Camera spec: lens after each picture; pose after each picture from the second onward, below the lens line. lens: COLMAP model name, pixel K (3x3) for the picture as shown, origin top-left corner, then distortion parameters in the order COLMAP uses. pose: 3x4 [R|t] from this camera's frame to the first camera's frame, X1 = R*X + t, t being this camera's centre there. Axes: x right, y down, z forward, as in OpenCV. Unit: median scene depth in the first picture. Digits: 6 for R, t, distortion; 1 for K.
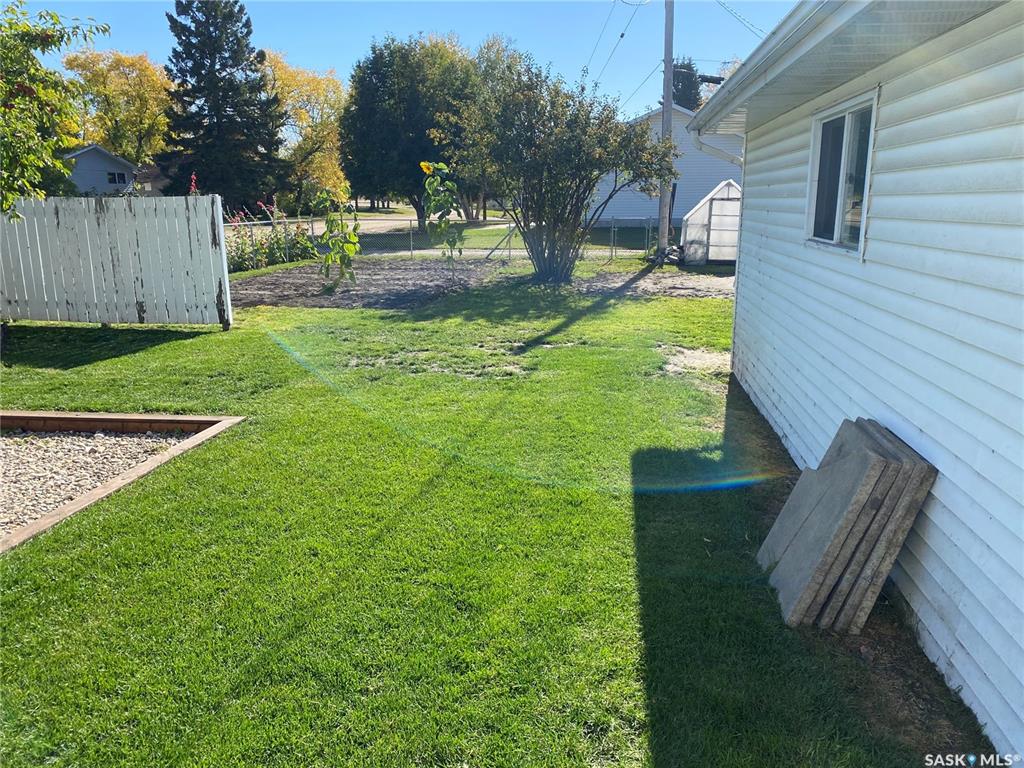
lens RADIAL K [[777.0, 0, 511.4], [0, 777.0, 382.4], [0, 0, 1]] dist [0.038340, -0.018537]
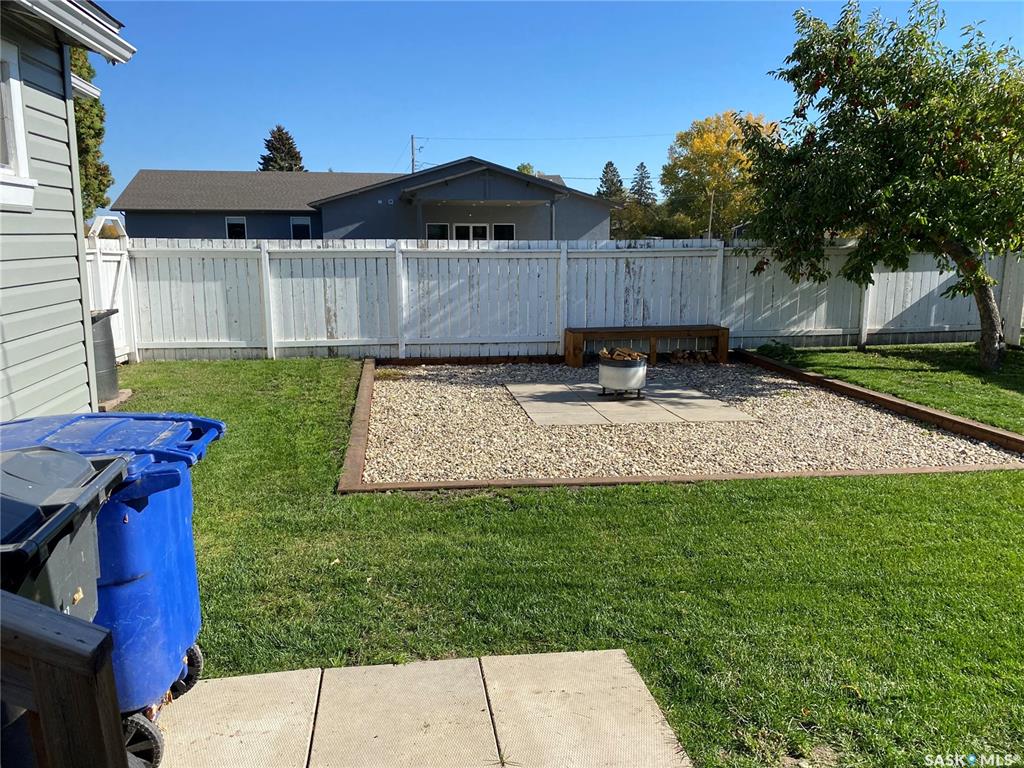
lens RADIAL K [[777.0, 0, 511.4], [0, 777.0, 377.4], [0, 0, 1]] dist [0.038340, -0.018537]
pose [[0.284376, 0.166317, -0.944176, 0.540535], [-0.220084, 0.969862, 0.104554, 0.006640], [0.933110, 0.178065, 0.312409, -0.037663]]
